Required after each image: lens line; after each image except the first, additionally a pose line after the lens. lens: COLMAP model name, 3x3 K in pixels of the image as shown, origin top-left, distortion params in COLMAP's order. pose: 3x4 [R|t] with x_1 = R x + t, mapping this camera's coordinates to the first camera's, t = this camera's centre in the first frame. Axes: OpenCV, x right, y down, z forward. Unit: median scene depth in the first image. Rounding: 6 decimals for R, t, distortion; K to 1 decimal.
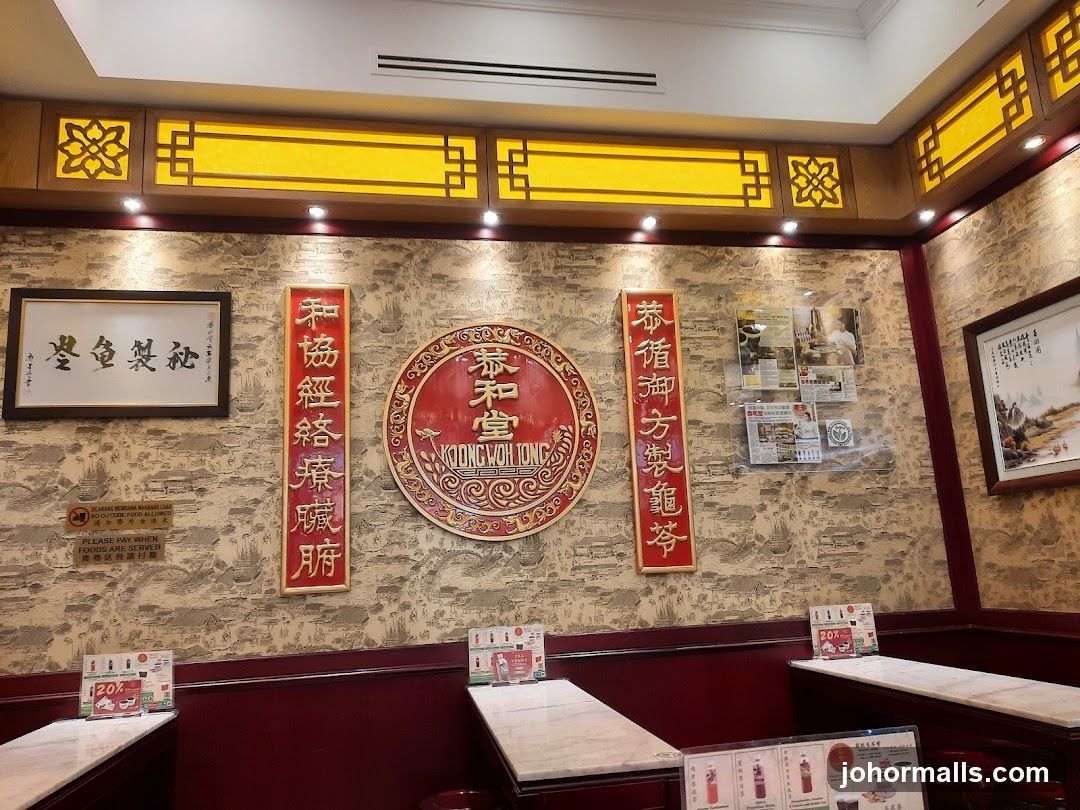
lens RADIAL K [[802.7, 0, 564.8], [0, 802.7, 406.8], [0, 0, 1]] dist [0.072821, -0.082858]
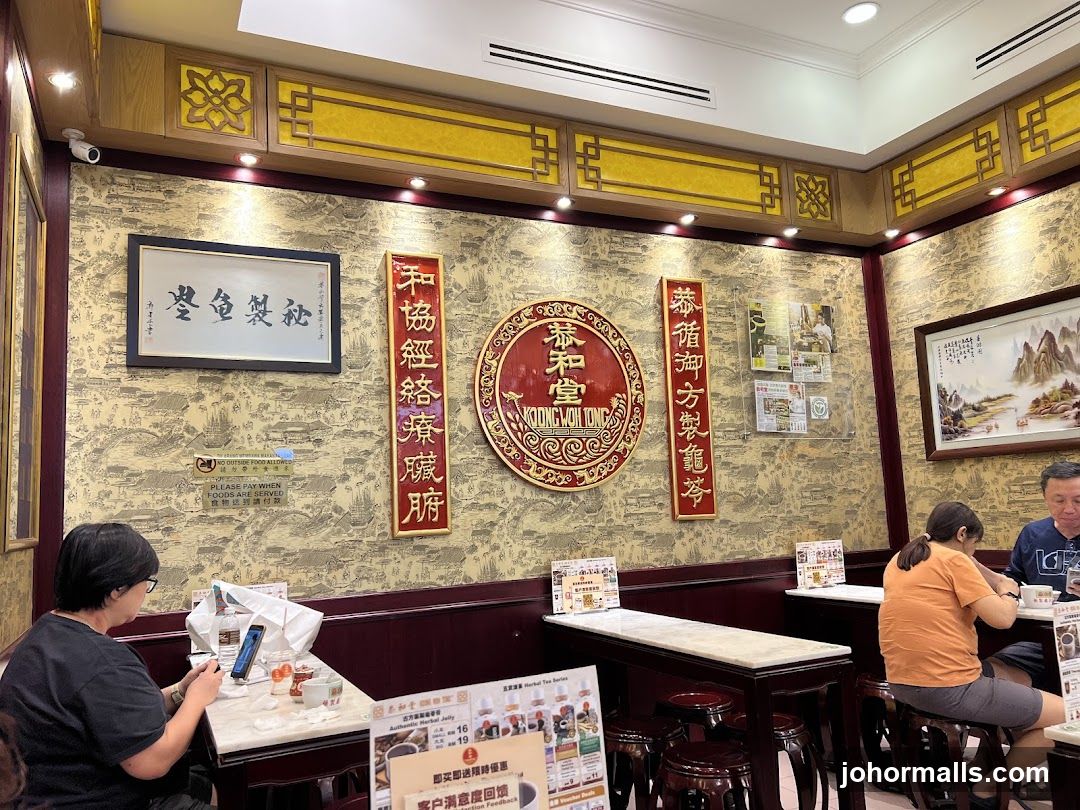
lens RADIAL K [[802.7, 0, 565.4], [0, 802.7, 413.9], [0, 0, 1]] dist [0.072821, -0.082858]
pose [[0.967877, 0.036529, 0.248758, -0.377912], [-0.053874, 0.996541, 0.063277, -0.016740], [-0.245586, -0.074646, 0.966497, -0.100608]]
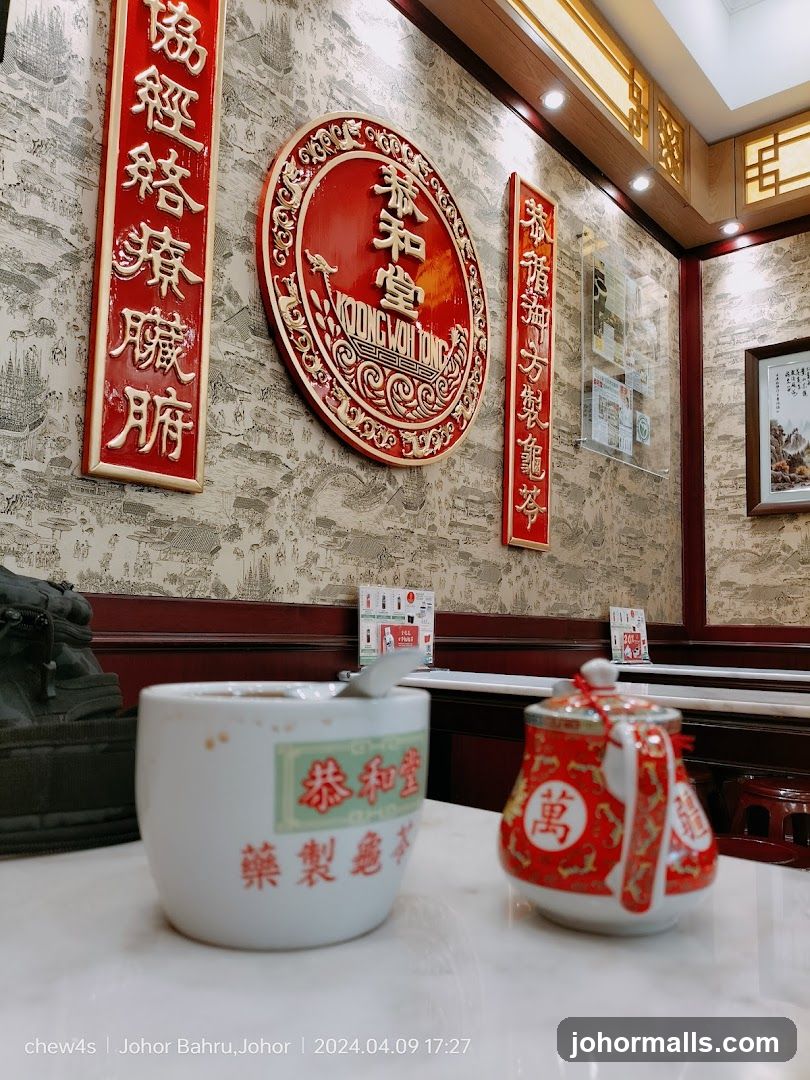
lens RADIAL K [[802.7, 0, 406.8], [0, 802.7, 541.8], [0, 0, 1]] dist [0.072821, -0.082858]
pose [[0.788769, 0.135423, 0.599587, -0.455471], [-0.184492, 0.982615, 0.020769, 0.212684], [-0.586350, -0.127001, 0.800040, 0.457717]]
